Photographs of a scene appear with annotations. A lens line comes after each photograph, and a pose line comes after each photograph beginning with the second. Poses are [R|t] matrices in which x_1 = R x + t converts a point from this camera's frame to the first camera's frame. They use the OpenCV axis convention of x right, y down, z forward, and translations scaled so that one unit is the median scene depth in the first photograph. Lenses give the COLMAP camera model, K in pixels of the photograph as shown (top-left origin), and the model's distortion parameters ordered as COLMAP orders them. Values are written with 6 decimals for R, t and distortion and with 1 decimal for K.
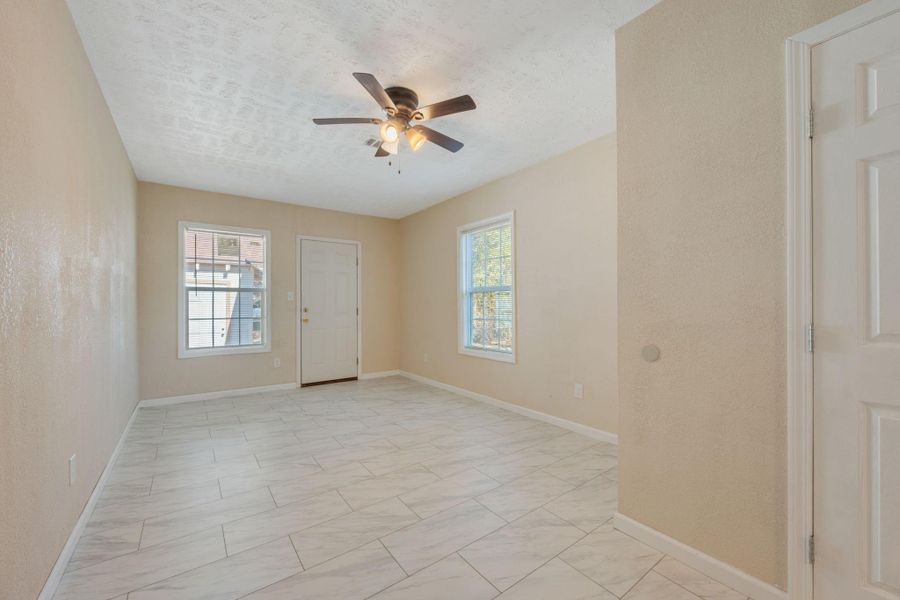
lens RADIAL K [[362.7, 0, 458.8], [0, 362.7, 300.9], [0, 0, 1]] dist [-0.003572, -0.000270]
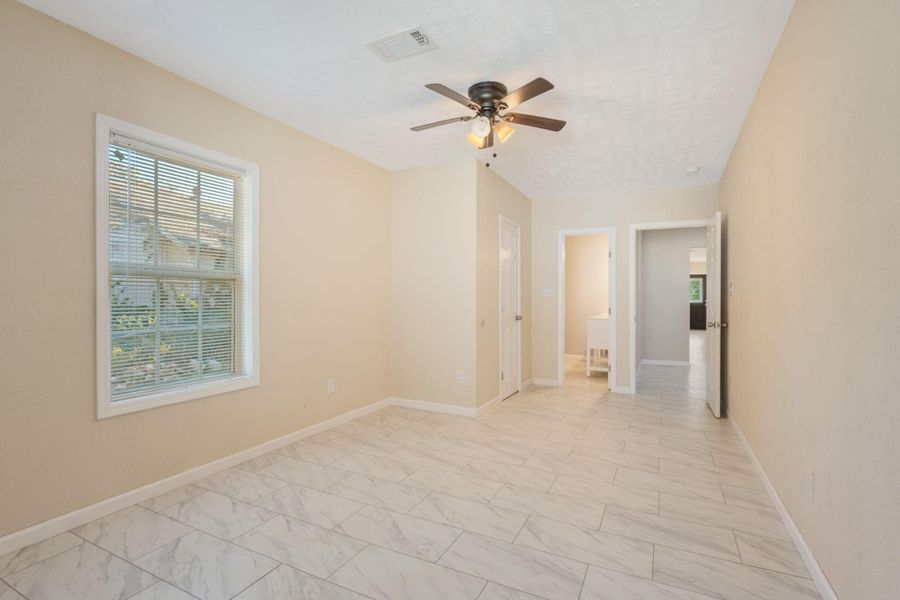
lens RADIAL K [[419.3, 0, 451.3], [0, 419.3, 302.5], [0, 0, 1]] dist [0.000697, 0.000191]
pose [[-0.437616, -0.003967, 0.899153, -0.959712], [-0.005591, 0.999983, 0.001691, 0.012744], [-0.899145, -0.004288, -0.437630, 1.345478]]
